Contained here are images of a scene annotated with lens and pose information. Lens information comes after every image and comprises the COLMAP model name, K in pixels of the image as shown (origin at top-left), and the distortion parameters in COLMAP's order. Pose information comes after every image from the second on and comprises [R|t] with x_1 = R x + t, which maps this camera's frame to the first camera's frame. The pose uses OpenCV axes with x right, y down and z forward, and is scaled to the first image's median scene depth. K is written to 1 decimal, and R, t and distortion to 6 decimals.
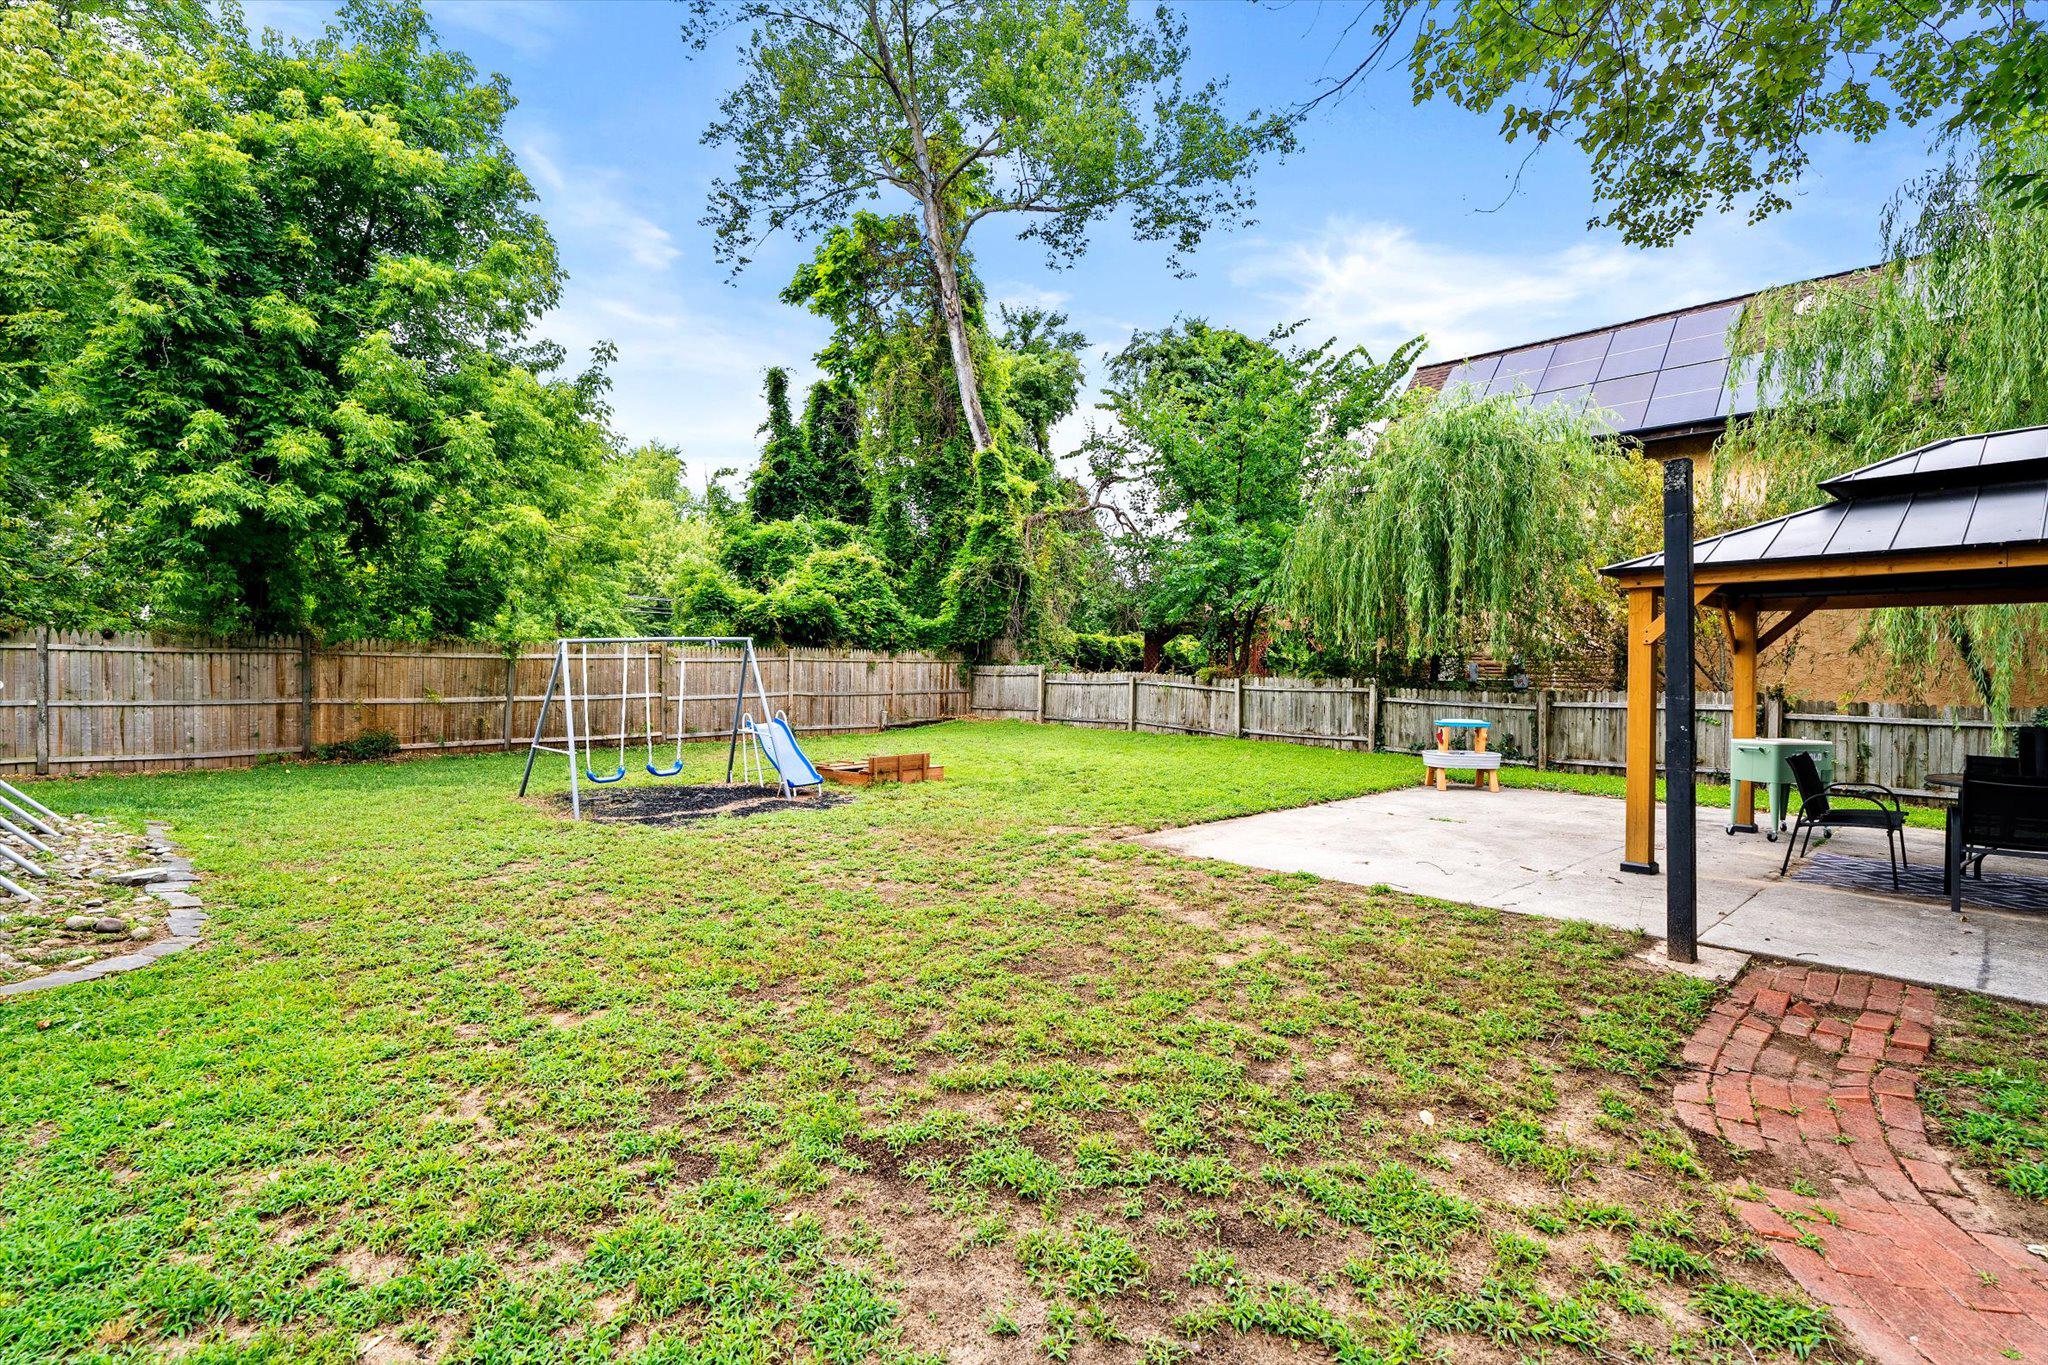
lens RADIAL K [[953.8, 0, 1016.1], [0, 953.8, 681.4], [0, 0, 1]] dist [0.001811, 0.001568]
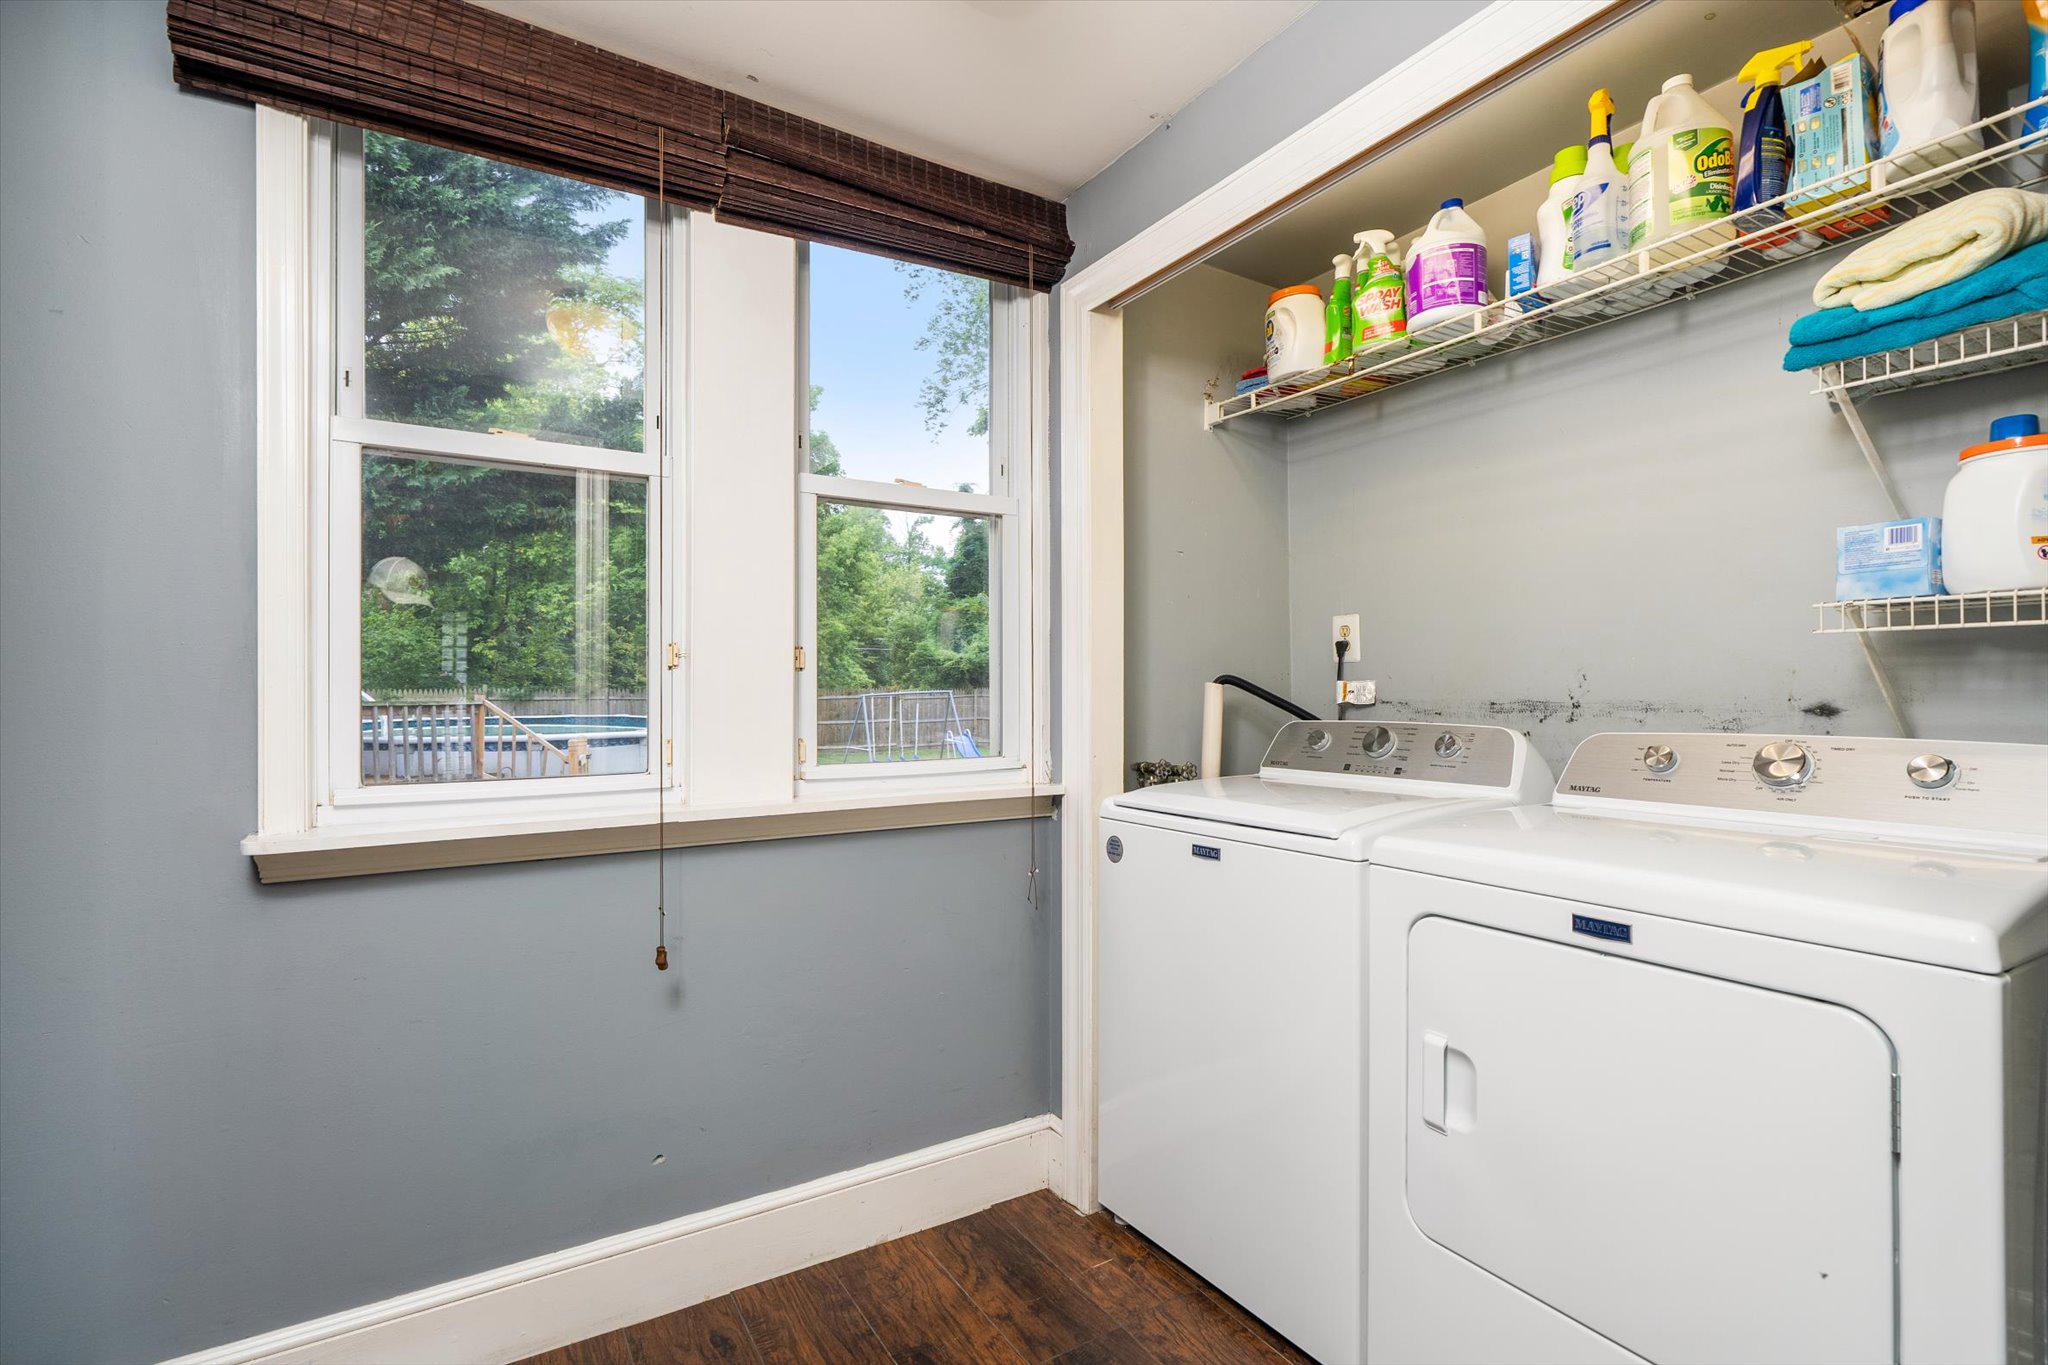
lens RADIAL K [[953.8, 0, 1023.6], [0, 953.8, 694.1], [0, 0, 1]] dist [0.001811, 0.001568]
pose [[0.981783, -0.010026, -0.189743, 0.243664], [0.008113, 0.999908, -0.010859, -0.016417], [0.189835, 0.009122, 0.981774, -0.907616]]
